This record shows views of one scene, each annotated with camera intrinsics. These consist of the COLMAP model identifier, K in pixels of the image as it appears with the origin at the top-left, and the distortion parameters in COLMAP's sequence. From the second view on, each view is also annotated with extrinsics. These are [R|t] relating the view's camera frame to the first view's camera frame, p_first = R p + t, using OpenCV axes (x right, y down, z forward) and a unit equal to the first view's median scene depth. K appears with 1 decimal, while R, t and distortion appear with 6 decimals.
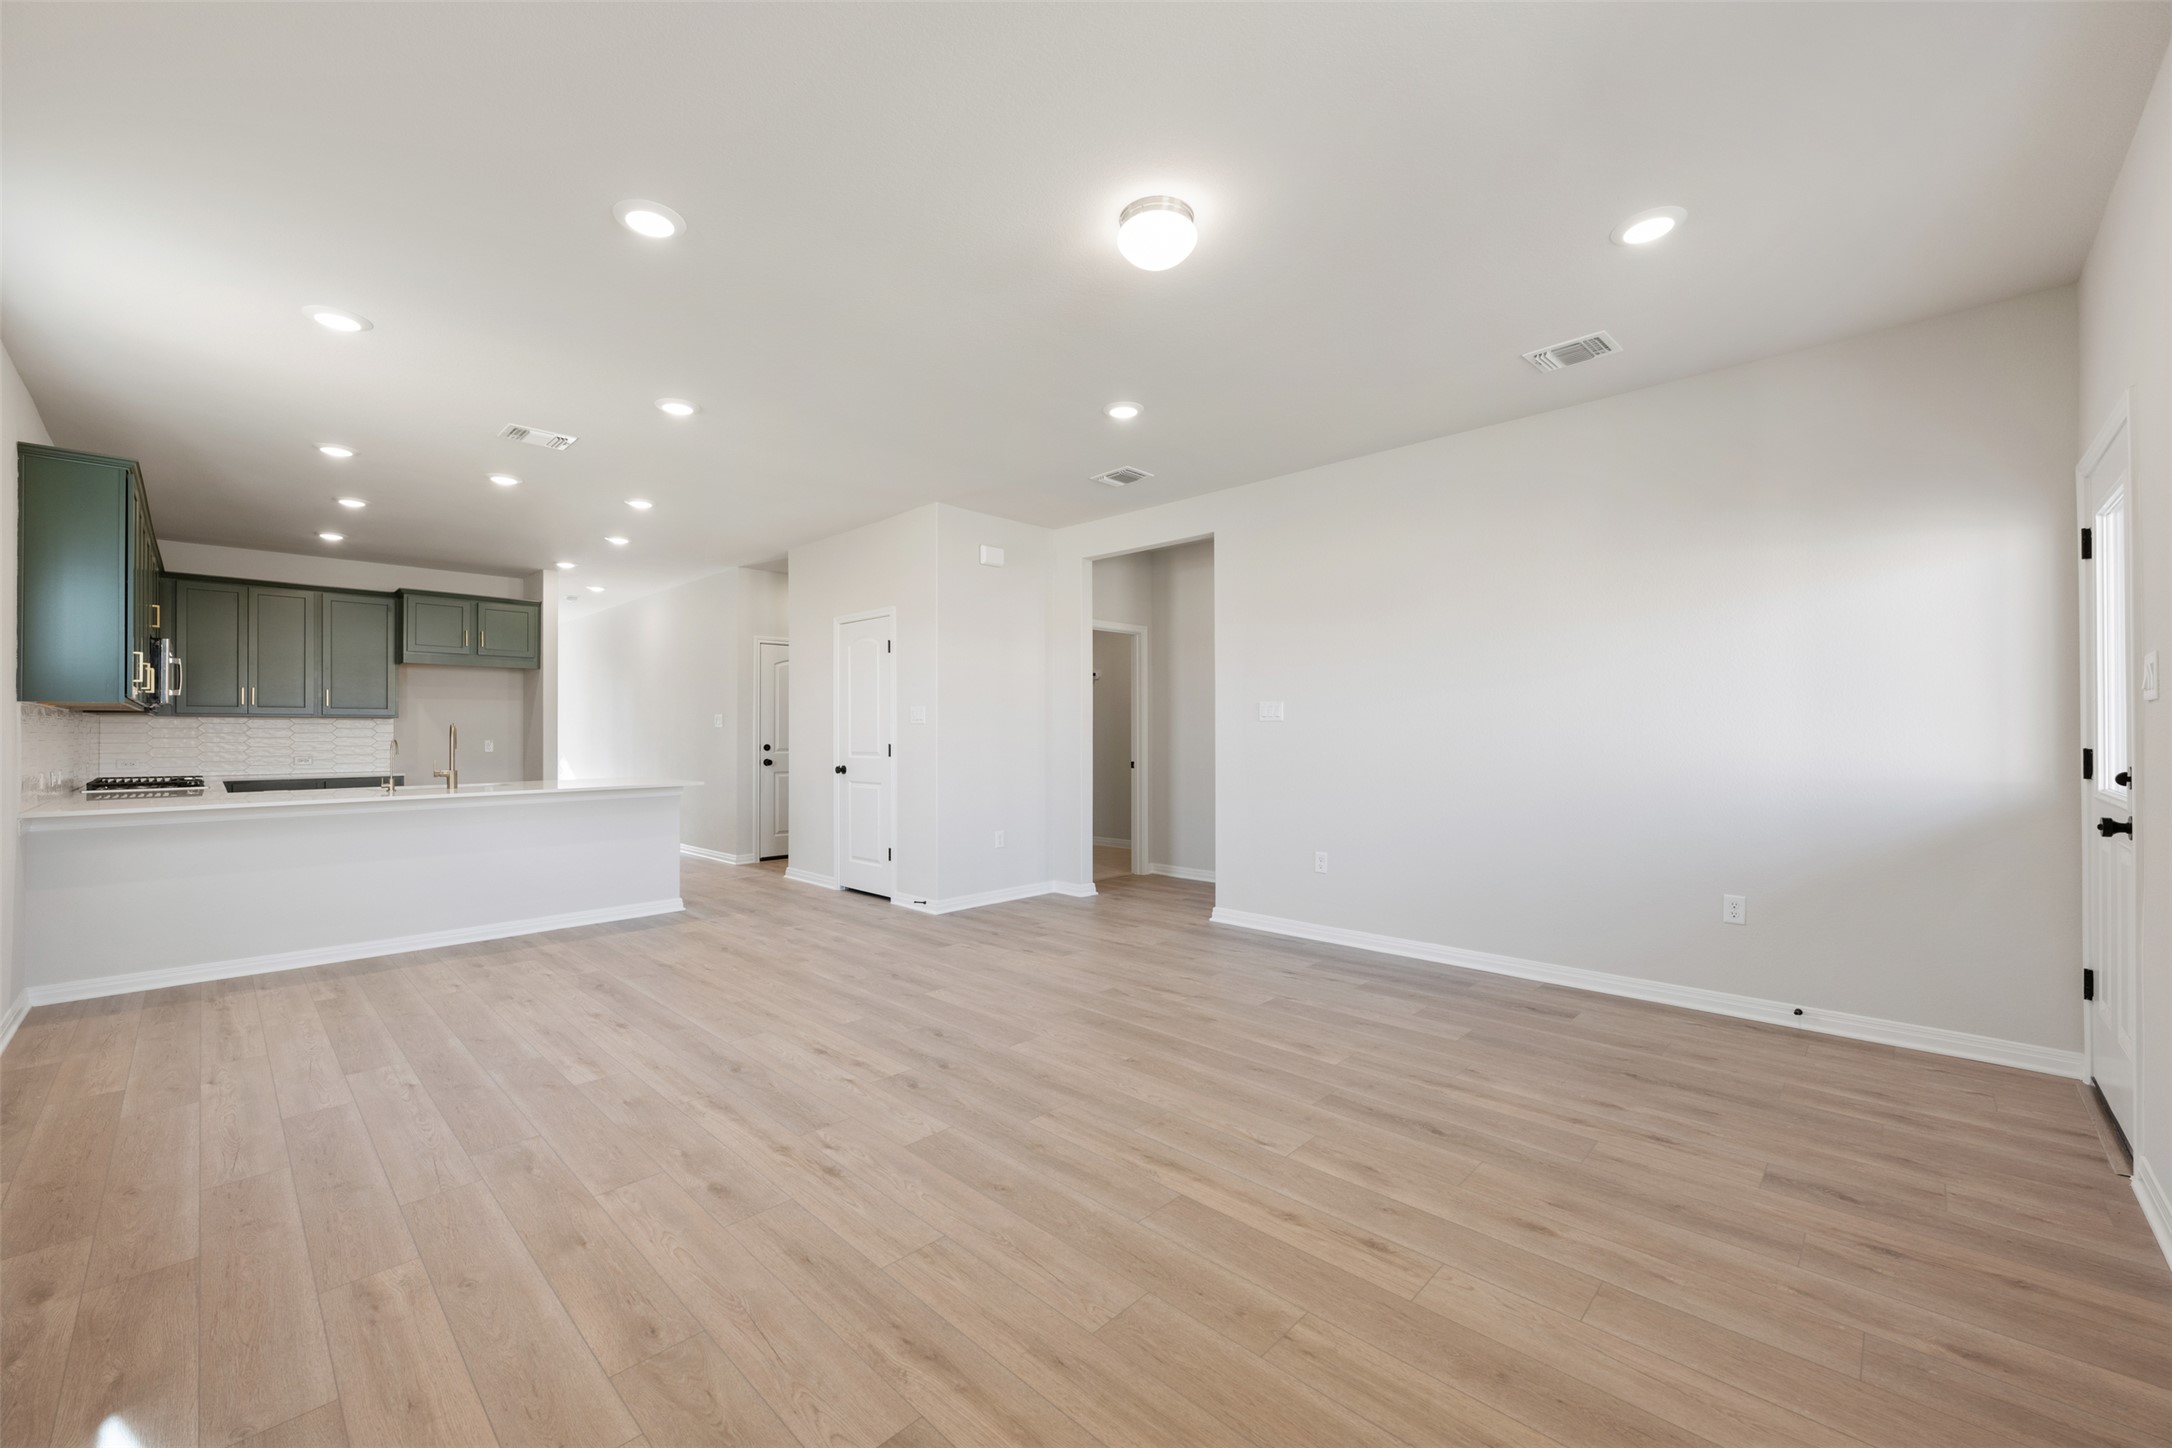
lens RADIAL K [[858.0, 0, 1088.6], [0, 858.0, 727.1], [0, 0, 1]] dist [-0.002826, 0.000237]
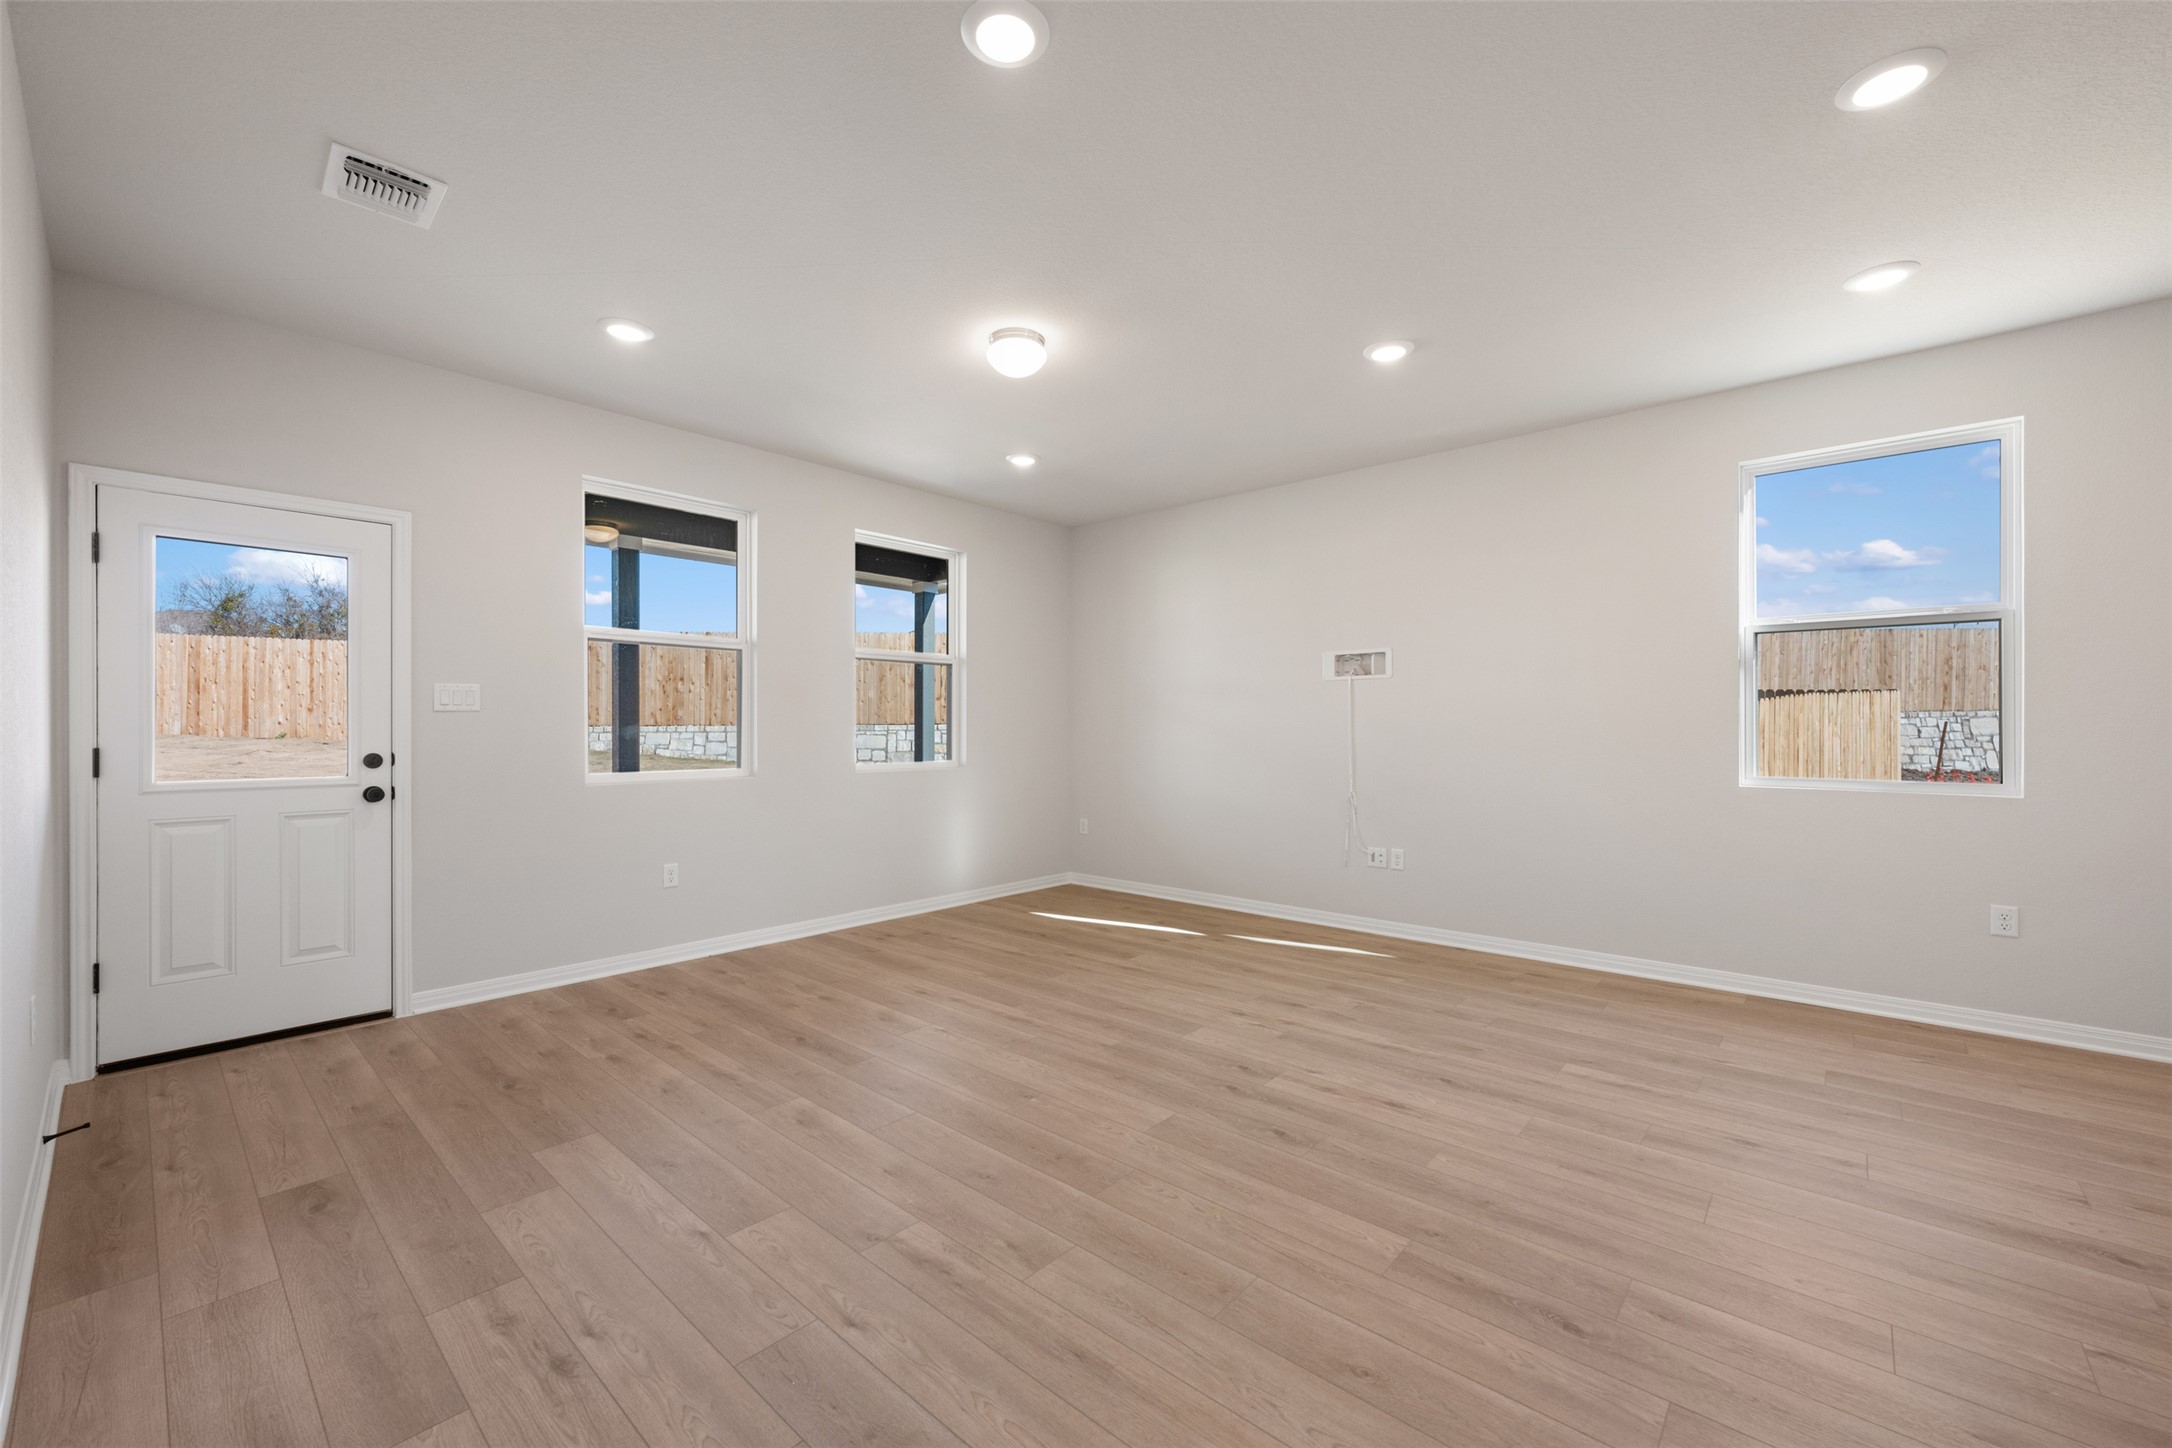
lens RADIAL K [[858.0, 0, 1081.9], [0, 858.0, 727.9], [0, 0, 1]] dist [-0.002826, 0.000237]
pose [[-0.999394, 0.005237, -0.034402, 0.024508], [0.005345, 0.999981, -0.003029, 0.010946], [0.034386, -0.003211, -0.999403, 2.101347]]
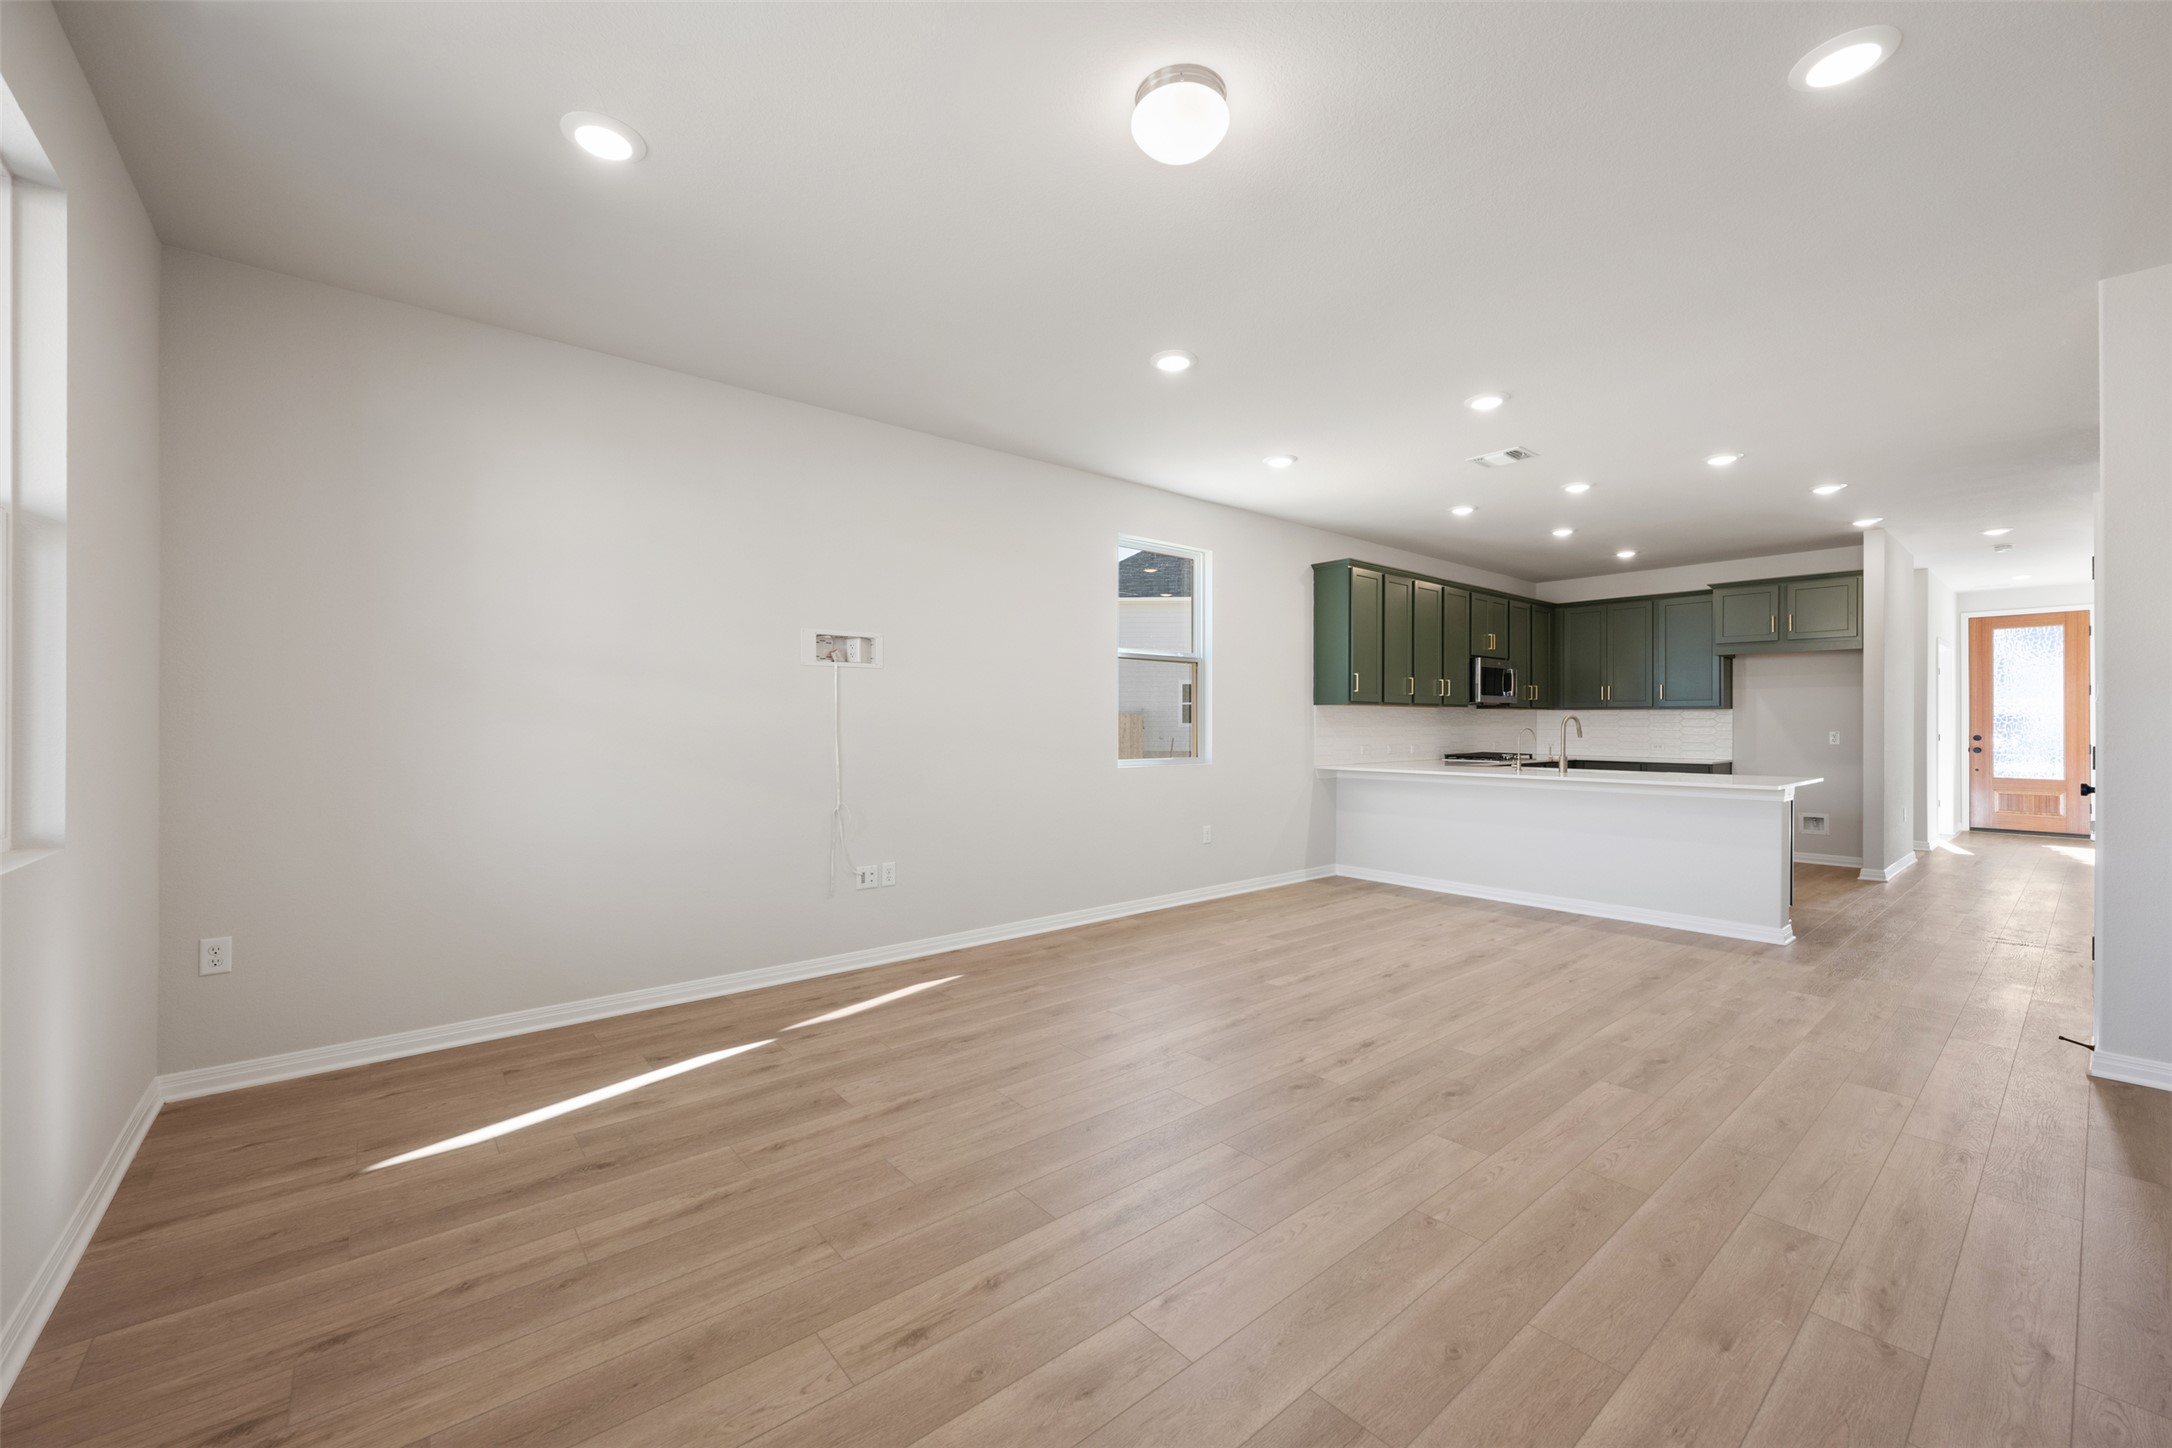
lens RADIAL K [[858.0, 0, 1080.5], [0, 858.0, 720.2], [0, 0, 1]] dist [-0.002826, 0.000237]
pose [[-0.110607, 0.000621, -0.993864, 0.819431], [0.003808, 0.999993, 0.000201, 0.000386], [0.993857, -0.003762, -0.110609, 0.895629]]
